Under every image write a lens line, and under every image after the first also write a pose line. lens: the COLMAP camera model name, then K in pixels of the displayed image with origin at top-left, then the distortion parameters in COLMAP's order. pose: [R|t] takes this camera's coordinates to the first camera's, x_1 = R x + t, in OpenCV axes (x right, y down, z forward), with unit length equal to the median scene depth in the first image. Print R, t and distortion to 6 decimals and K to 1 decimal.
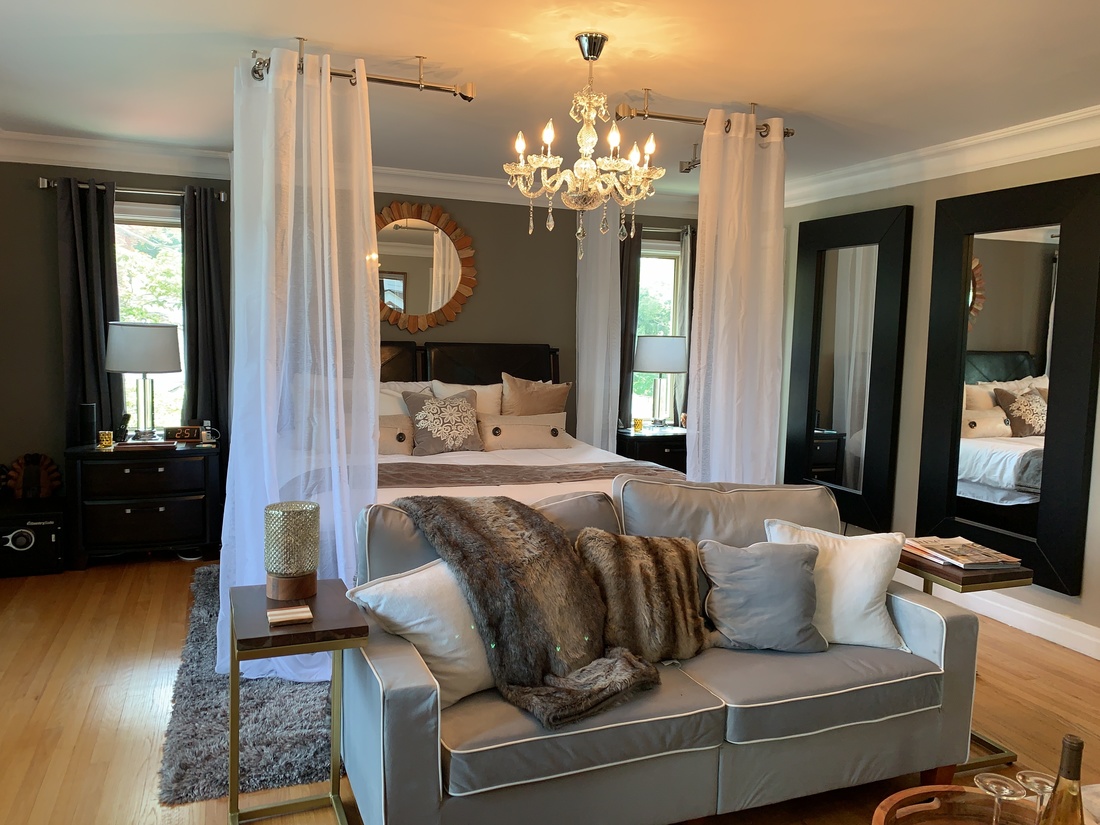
lens RADIAL K [[829.6, 0, 516.5], [0, 829.6, 423.1], [0, 0, 1]] dist [0.045659, -0.051059]
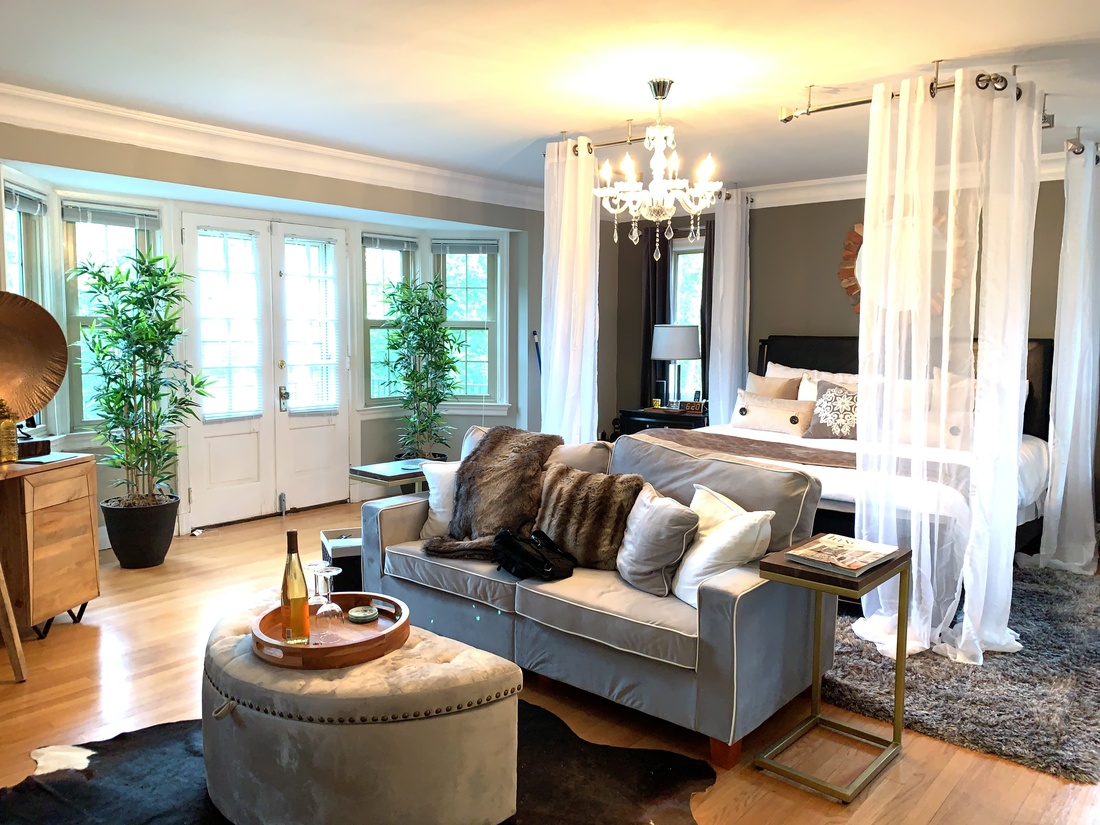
lens RADIAL K [[829.6, 0, 552.8], [0, 829.6, 412.0], [0, 0, 1]] dist [0.045659, -0.051059]
pose [[0.487141, 0.071685, -0.870376, 0.612009], [-0.092255, 0.995273, 0.030338, 0.002144], [0.868437, 0.065517, 0.491451, 0.153073]]
